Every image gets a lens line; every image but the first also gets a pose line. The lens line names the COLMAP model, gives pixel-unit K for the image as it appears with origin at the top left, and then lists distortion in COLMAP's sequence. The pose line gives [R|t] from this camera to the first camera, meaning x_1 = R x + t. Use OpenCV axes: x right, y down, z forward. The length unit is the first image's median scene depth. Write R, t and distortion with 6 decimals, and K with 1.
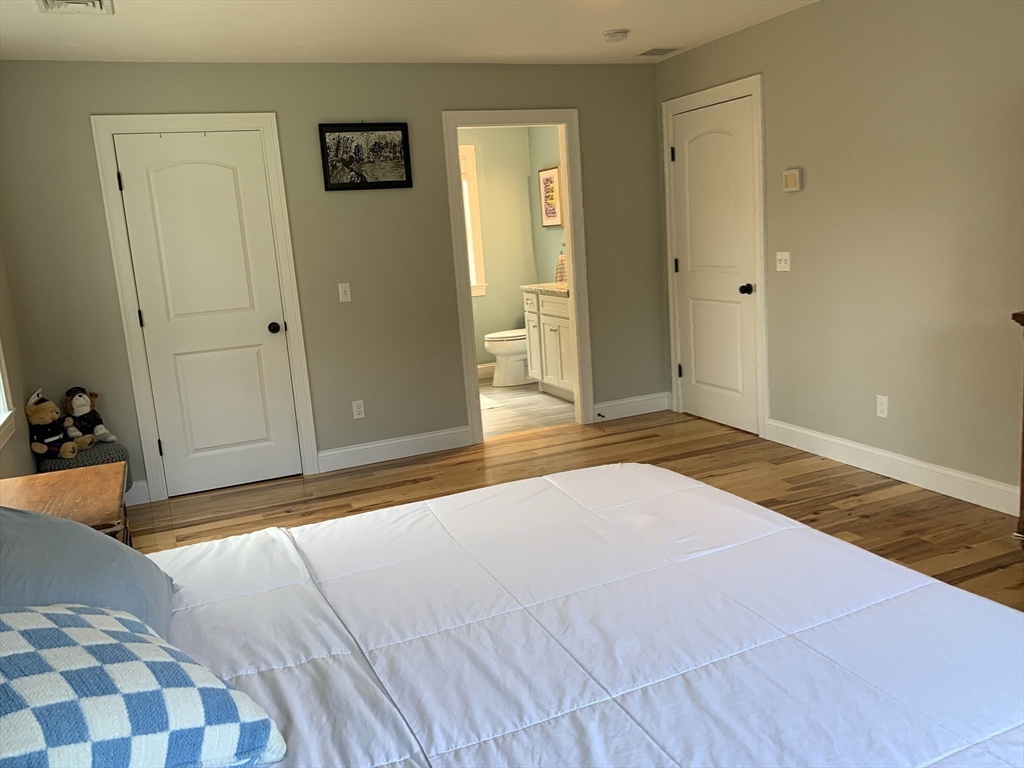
lens RADIAL K [[790.9, 0, 512.0], [0, 790.9, 384.0], [0, 0, 1]] dist [0.008726, -0.011532]
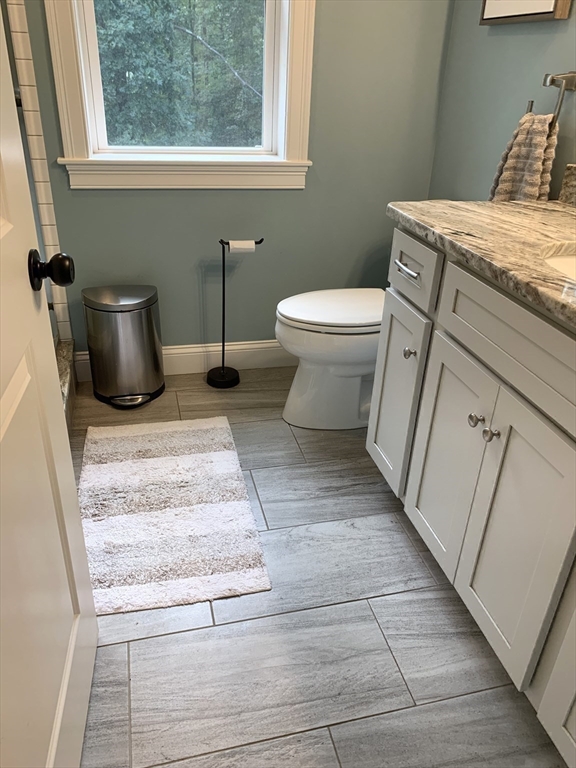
lens RADIAL K [[593.1, 0, 288.0], [0, 593.1, 384.0], [0, 0, 1]] dist [0.008726, -0.011532]
pose [[0.981235, 0.173559, -0.084000, 0.002847], [-0.140775, 0.942535, 0.303003, -0.114413], [0.131762, -0.285492, 0.949280, 0.700977]]
